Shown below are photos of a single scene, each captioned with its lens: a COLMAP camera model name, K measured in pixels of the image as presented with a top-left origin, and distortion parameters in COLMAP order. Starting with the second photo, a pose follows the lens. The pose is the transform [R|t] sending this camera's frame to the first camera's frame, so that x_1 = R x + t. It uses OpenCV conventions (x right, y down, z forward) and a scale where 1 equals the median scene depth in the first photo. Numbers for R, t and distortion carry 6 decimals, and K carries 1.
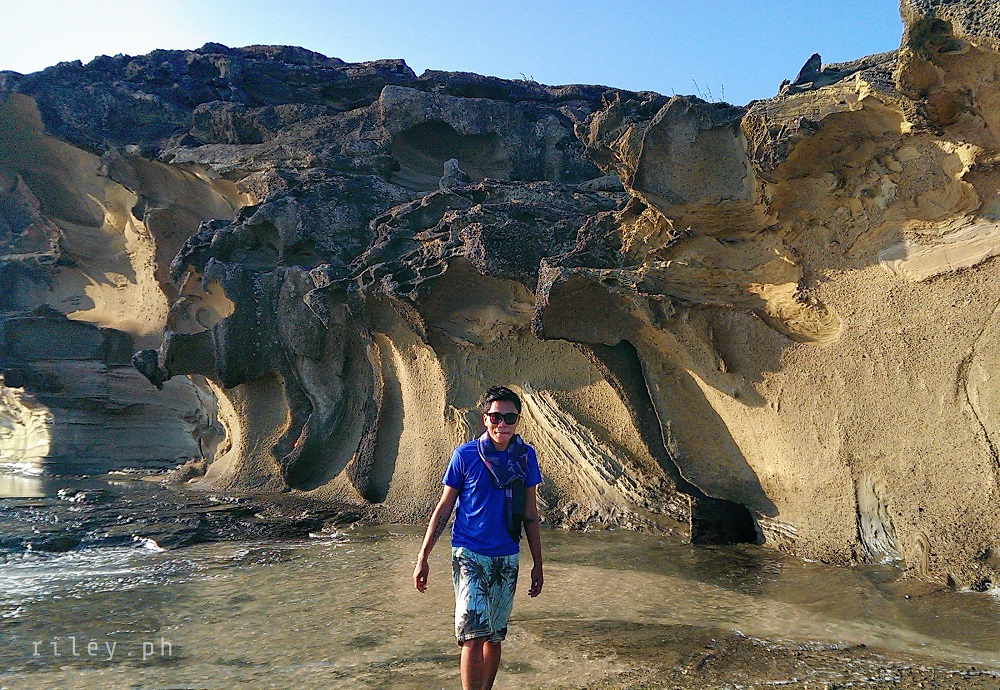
lens RADIAL K [[863.6, 0, 560.4], [0, 863.6, 343.3], [0, 0, 1]] dist [0.099838, -0.159569]
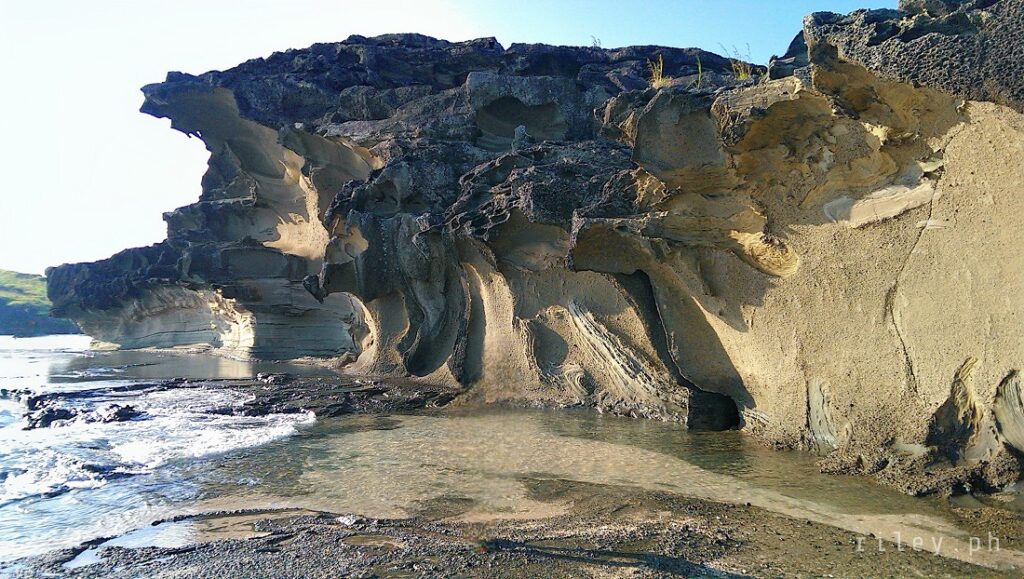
lens RADIAL K [[758.4, 0, 520.2], [0, 758.4, 282.0], [0, 0, 1]] dist [0.097208, -0.143808]
pose [[0.978634, -0.009801, -0.205377, 0.122833], [0.022265, 0.998041, 0.058467, -0.051820], [0.204401, -0.061790, 0.976935, -0.149499]]
